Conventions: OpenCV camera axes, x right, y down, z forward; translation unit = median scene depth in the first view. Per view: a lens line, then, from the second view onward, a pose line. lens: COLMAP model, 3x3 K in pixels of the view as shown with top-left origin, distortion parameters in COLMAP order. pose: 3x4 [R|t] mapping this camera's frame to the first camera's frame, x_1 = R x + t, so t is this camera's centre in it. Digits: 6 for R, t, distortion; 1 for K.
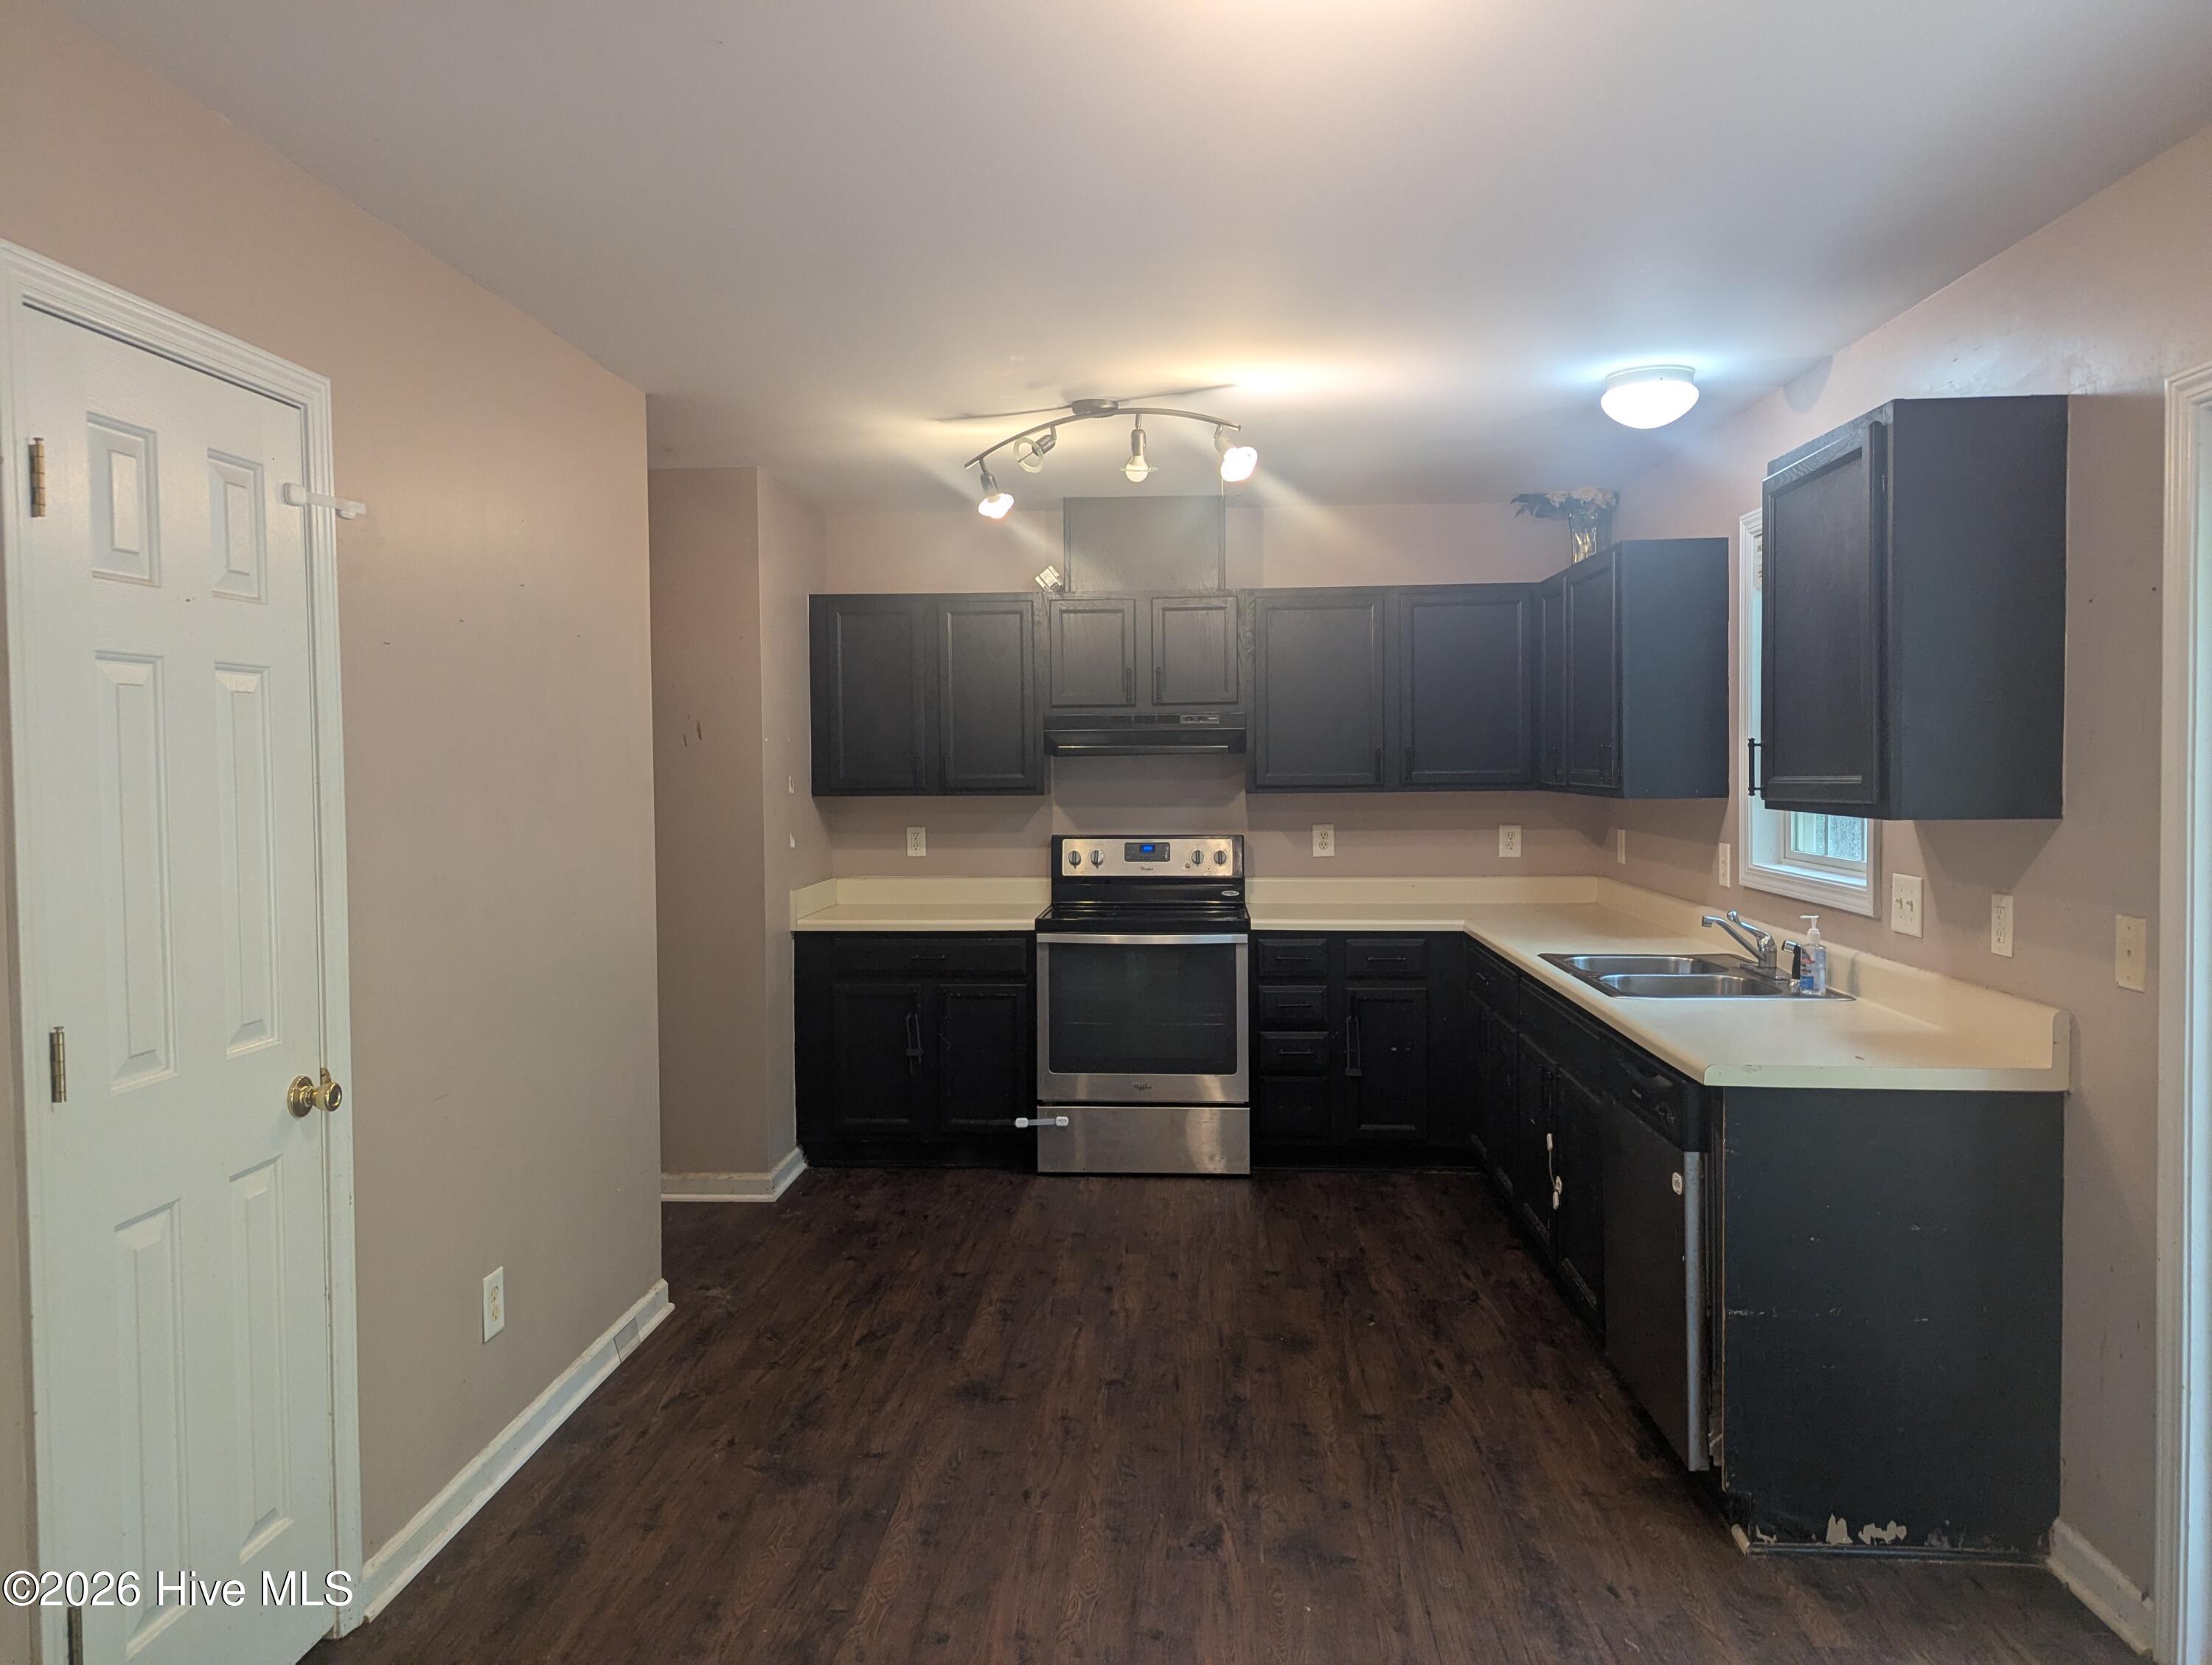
lens RADIAL K [[1551.5, 0, 1085.6], [0, 1551.5, 831.3], [0, 0, 1]] dist [0.080388, -0.070854]
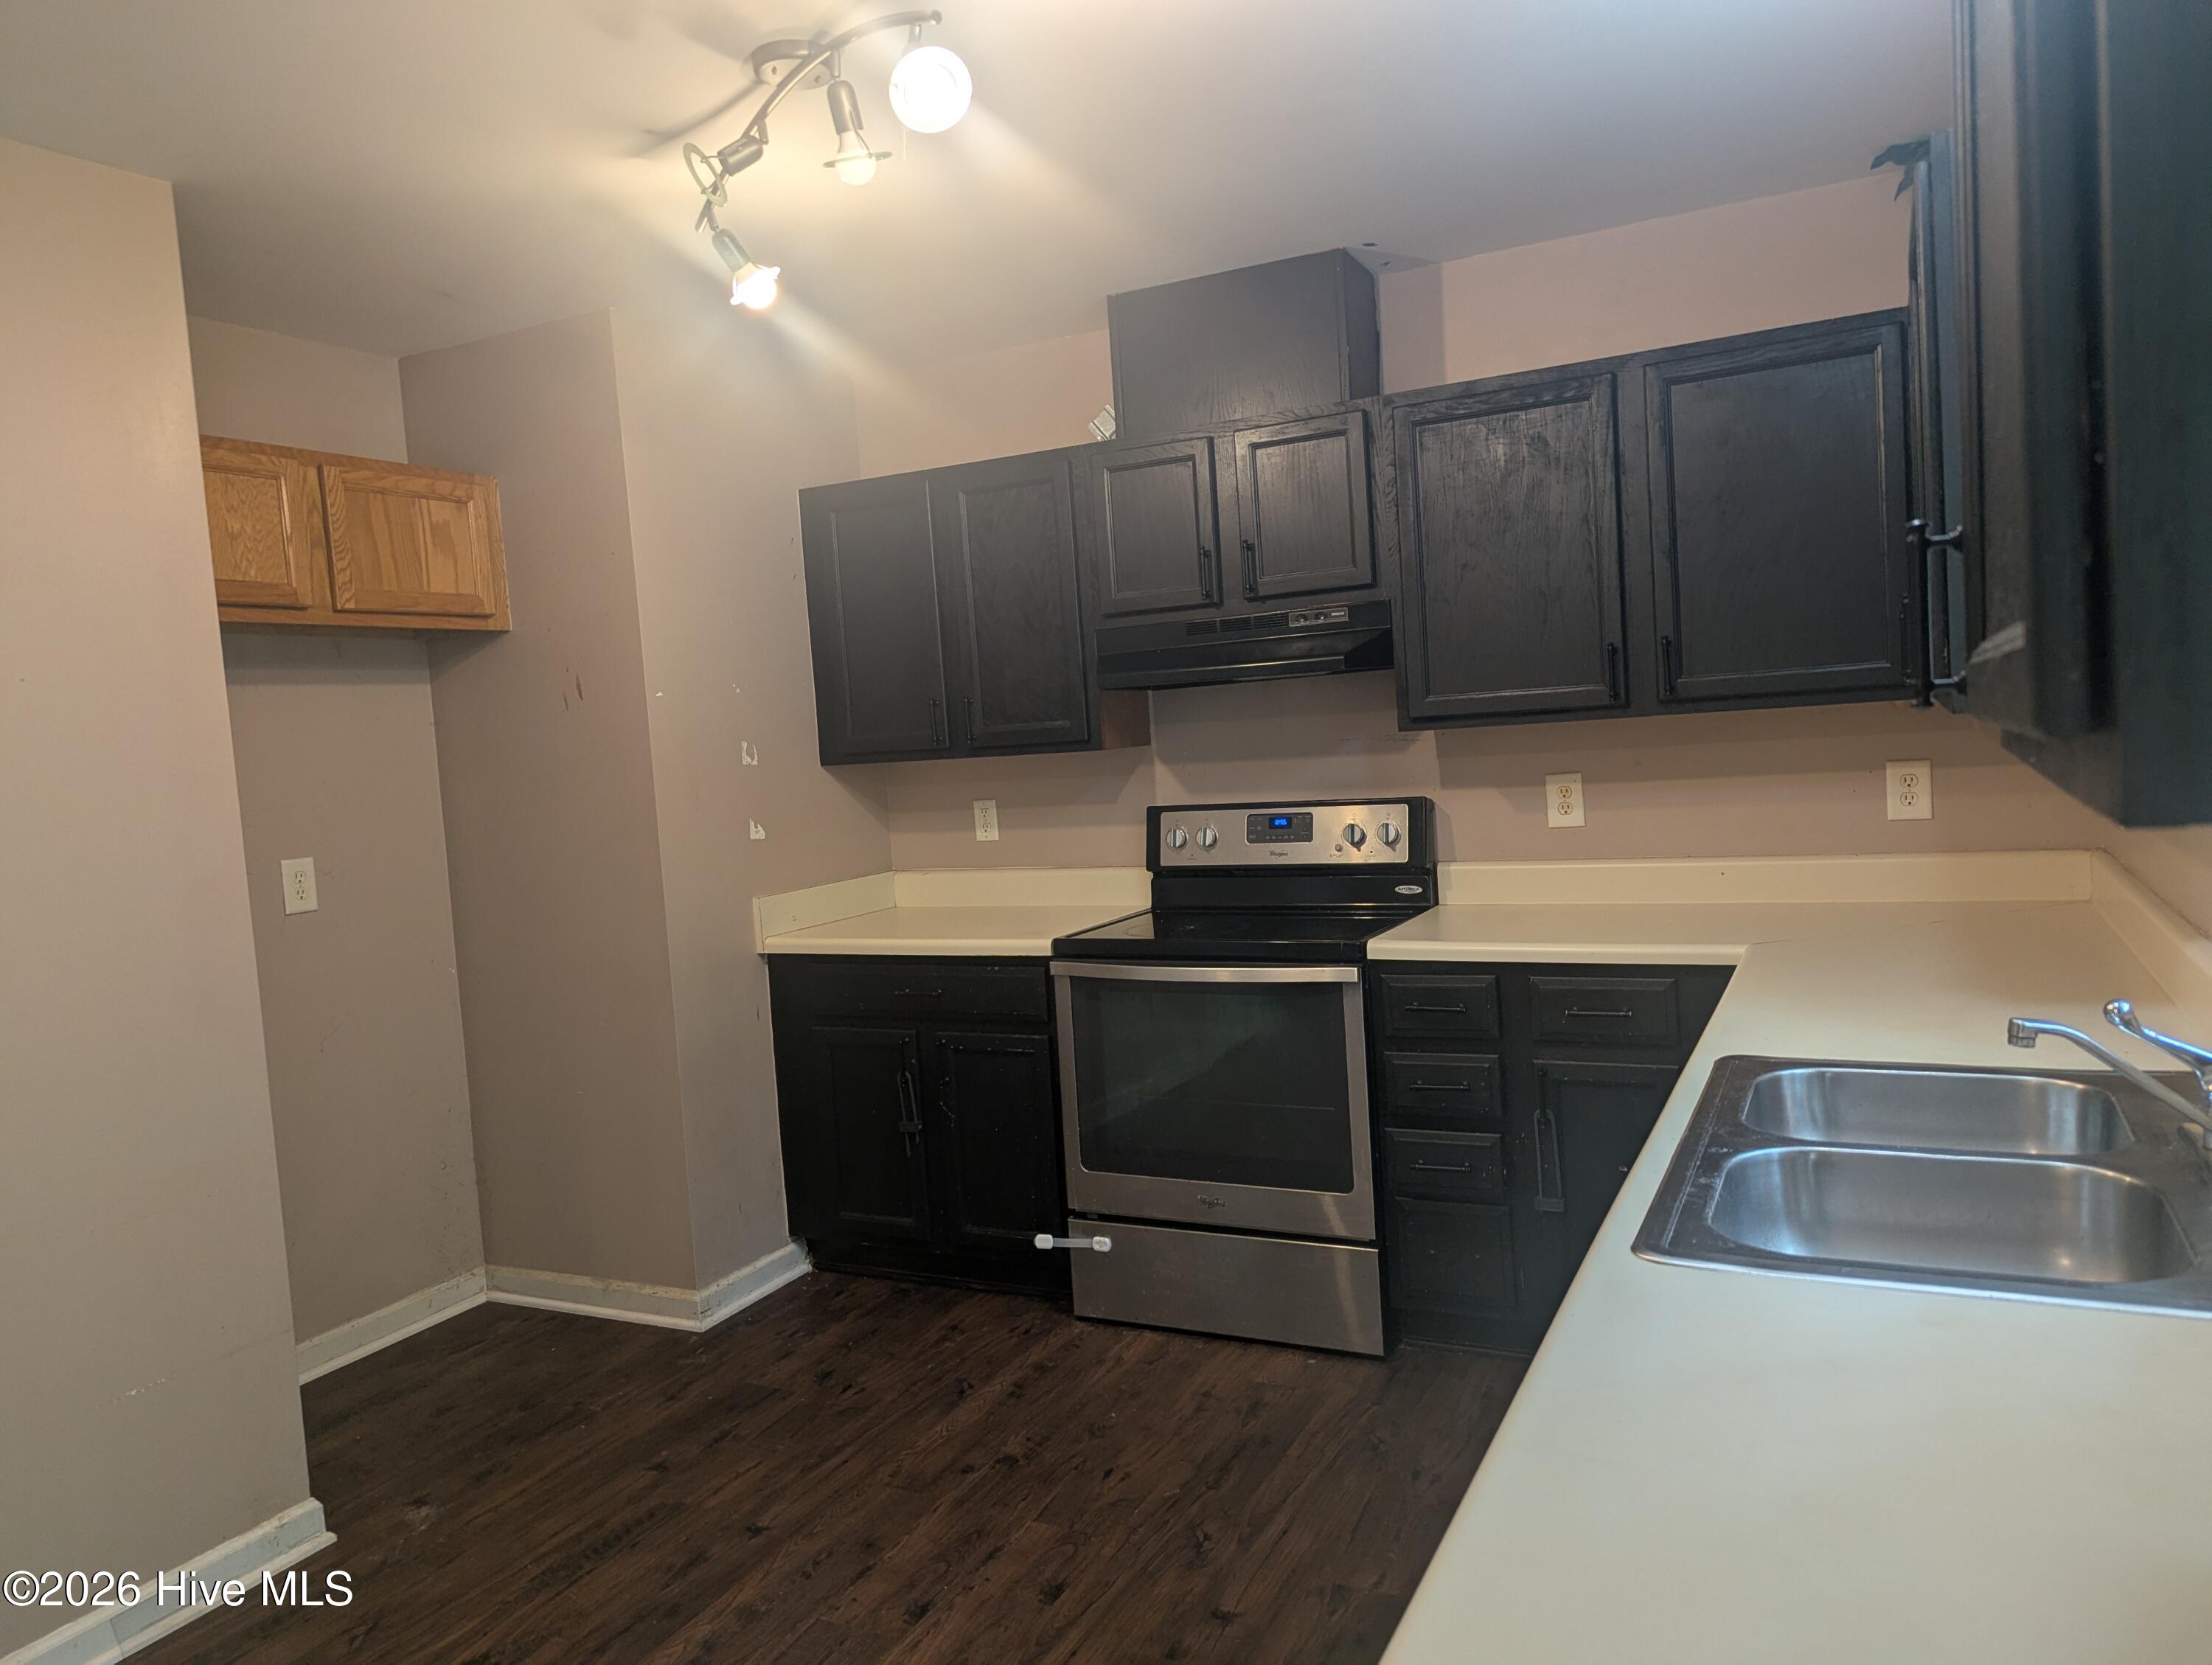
lens RADIAL K [[1524.6, 0, 1102.5], [0, 1524.6, 842.7], [0, 0, 1]] dist [0.027147, -0.001812]
pose [[0.916464, -0.022481, -0.399485, 0.238600], [0.041268, 0.998407, 0.038489, -0.008620], [0.397983, -0.051759, 0.915932, 0.397627]]
